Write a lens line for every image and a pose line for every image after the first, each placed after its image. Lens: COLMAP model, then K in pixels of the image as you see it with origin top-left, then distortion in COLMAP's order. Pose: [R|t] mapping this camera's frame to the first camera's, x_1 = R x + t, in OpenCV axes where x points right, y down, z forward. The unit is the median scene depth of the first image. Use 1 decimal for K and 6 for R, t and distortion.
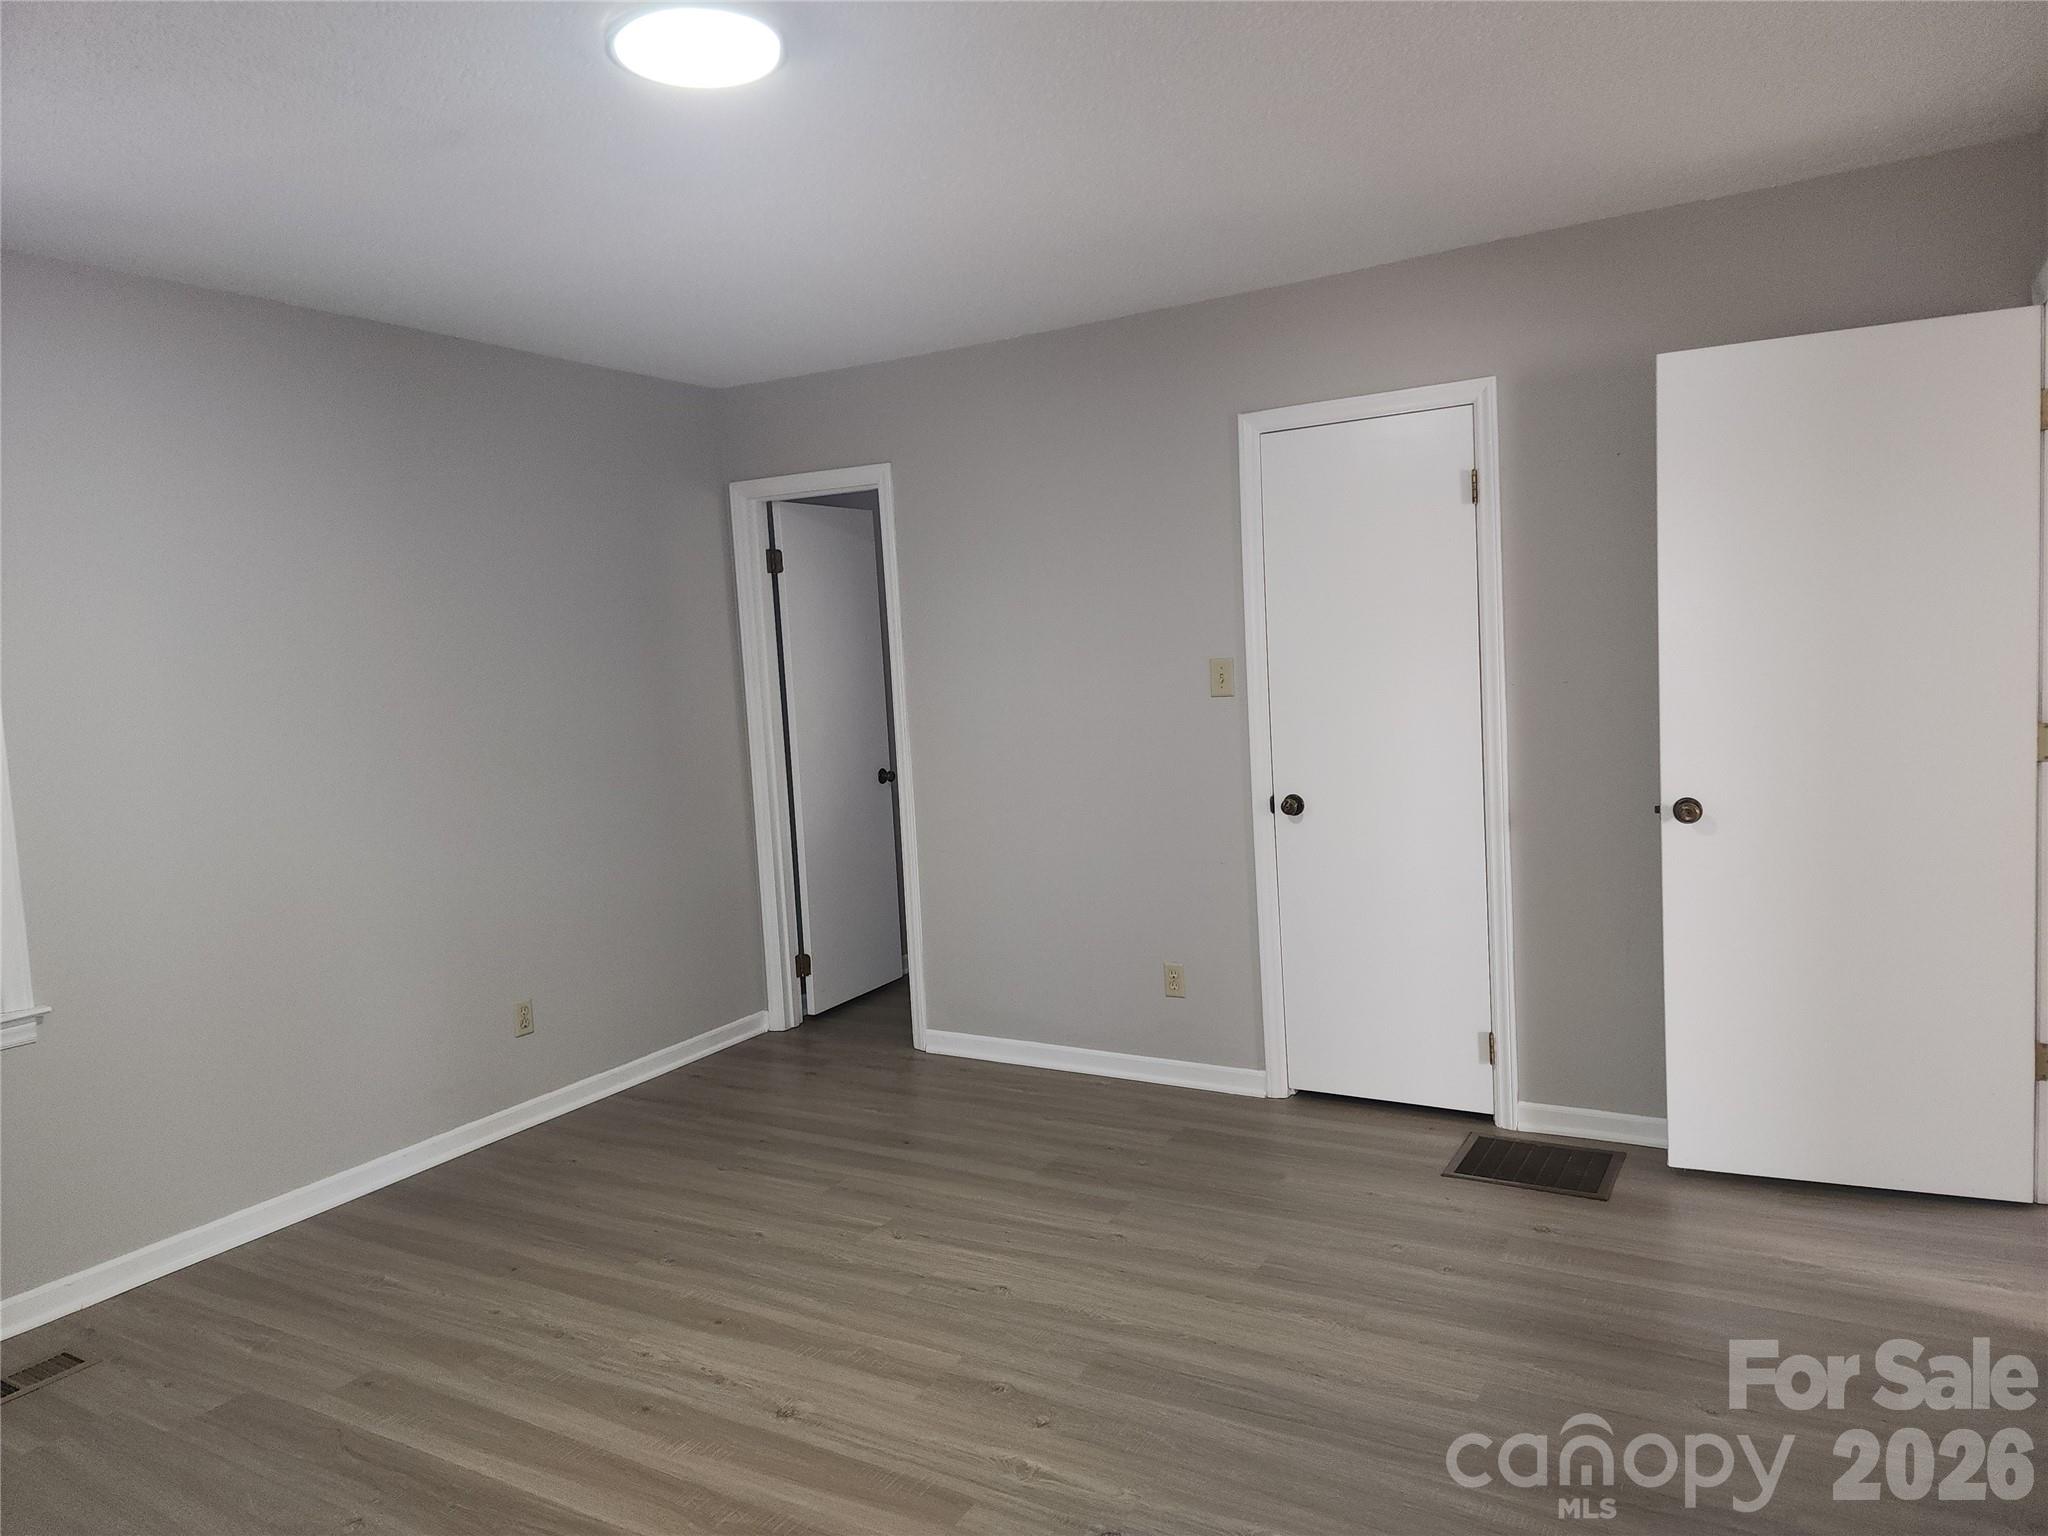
lens RADIAL K [[1374.2, 0, 1011.9], [0, 1374.2, 768.4], [0, 0, 1]] dist [0.084482, -0.066646]
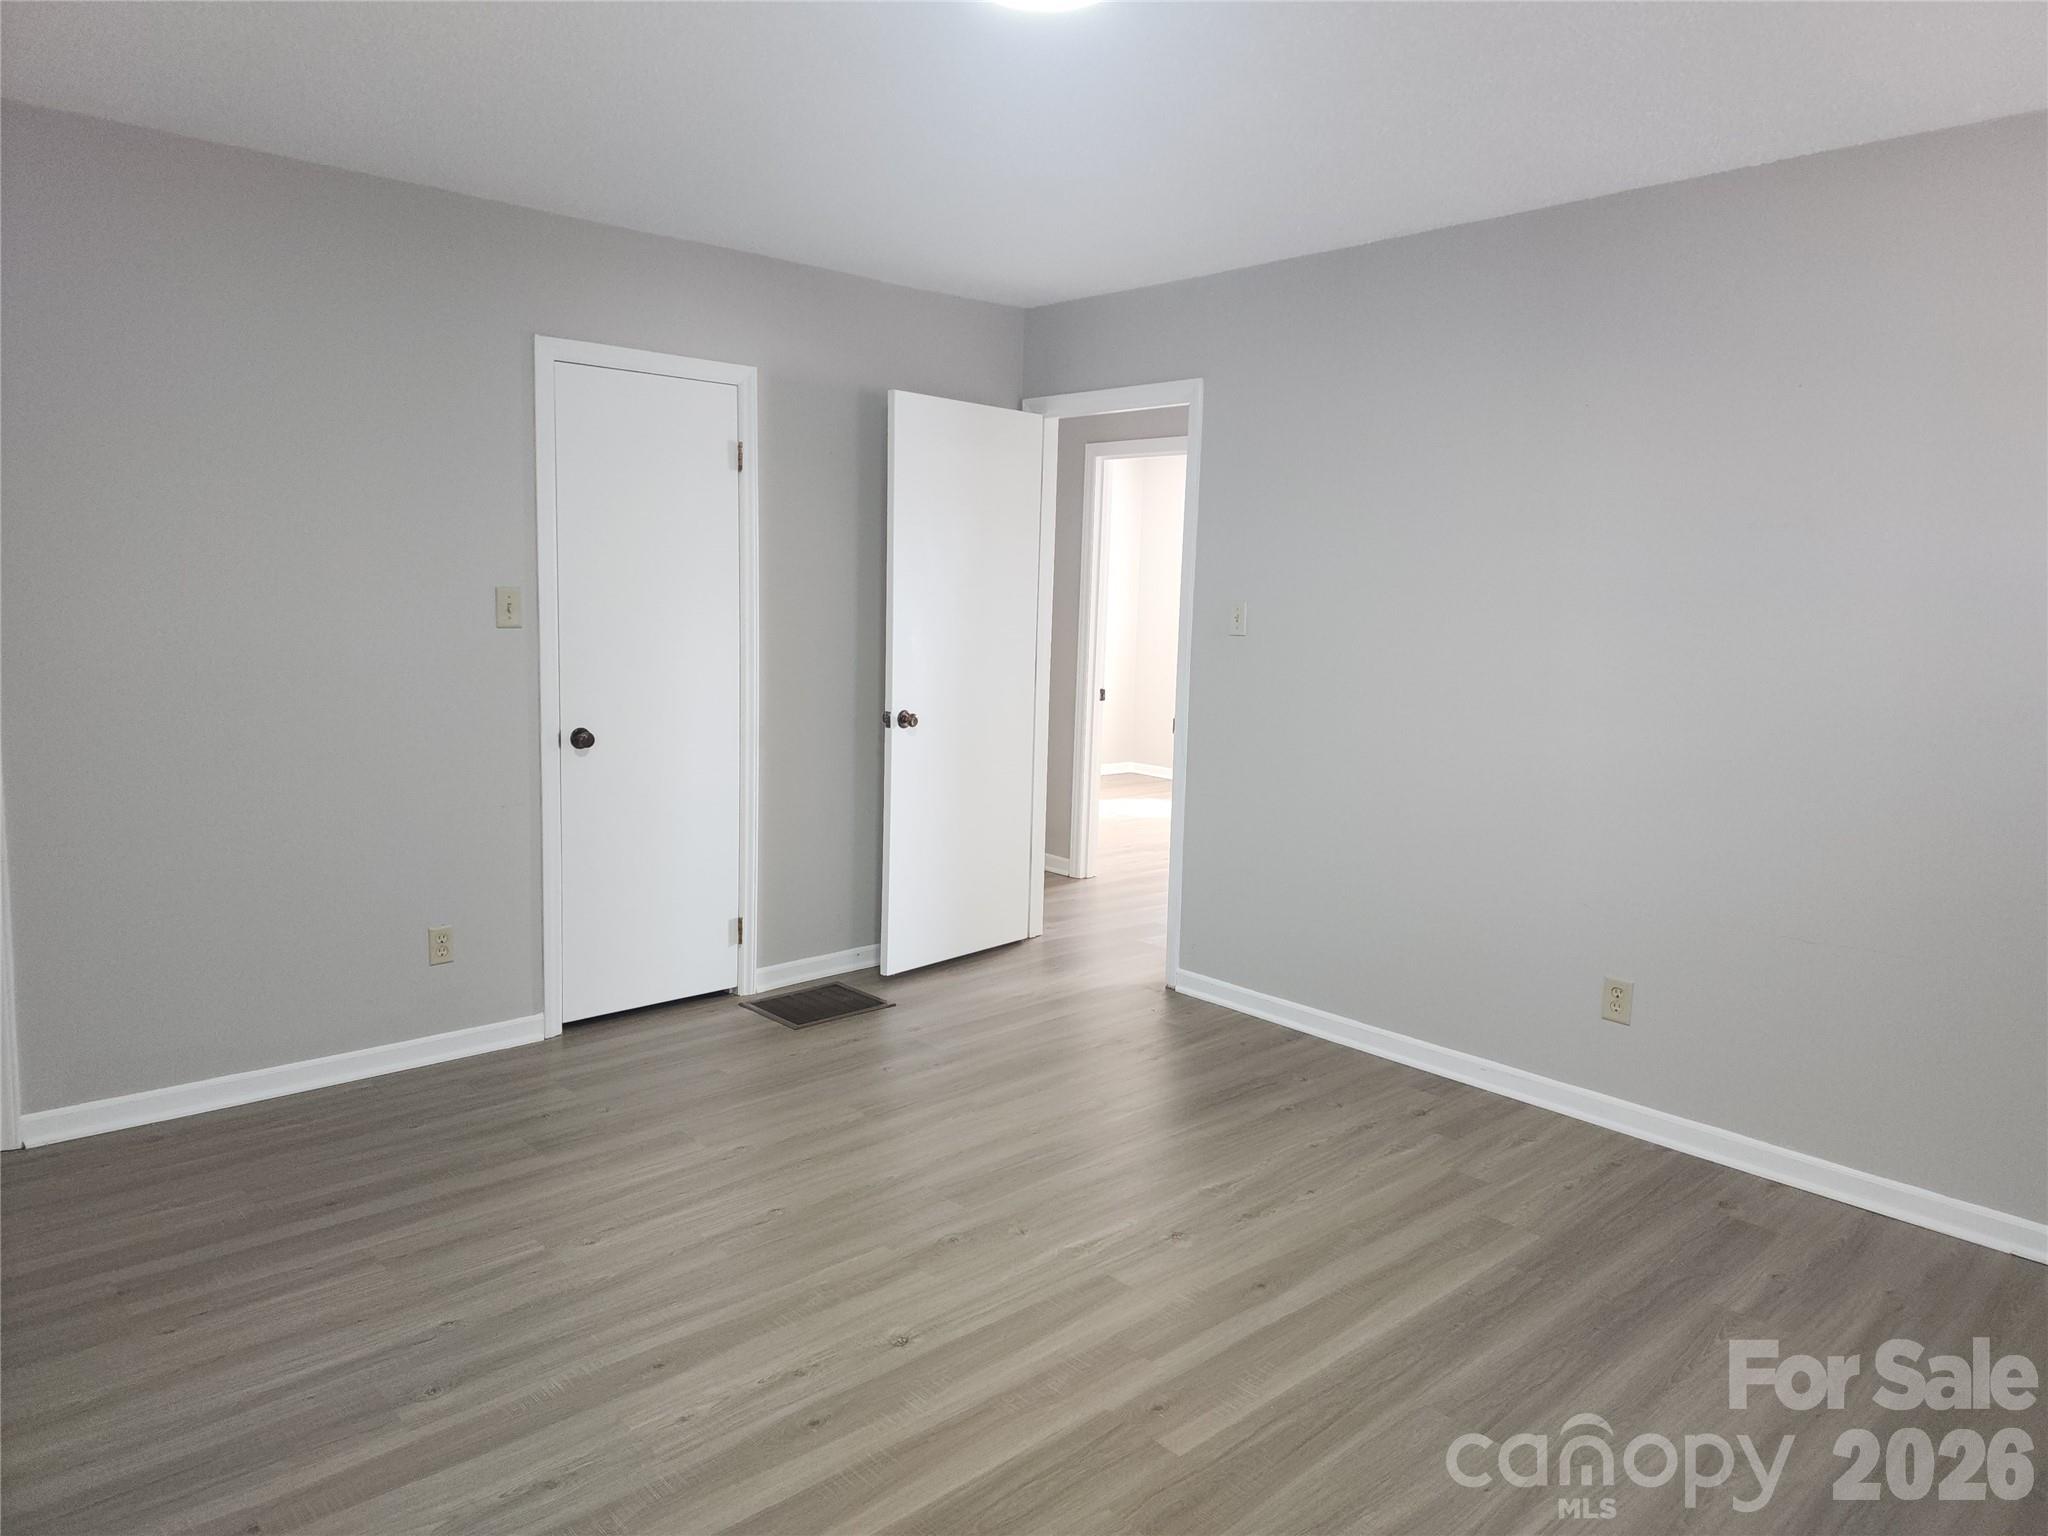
lens RADIAL K [[1374.2, 0, 1011.5], [0, 1374.2, 754.2], [0, 0, 1]] dist [0.084482, -0.066646]
pose [[0.292028, -0.055237, 0.954813, -0.753748], [0.042954, 0.998081, 0.044602, 0.007395], [-0.955445, 0.027988, 0.293840, 0.450640]]
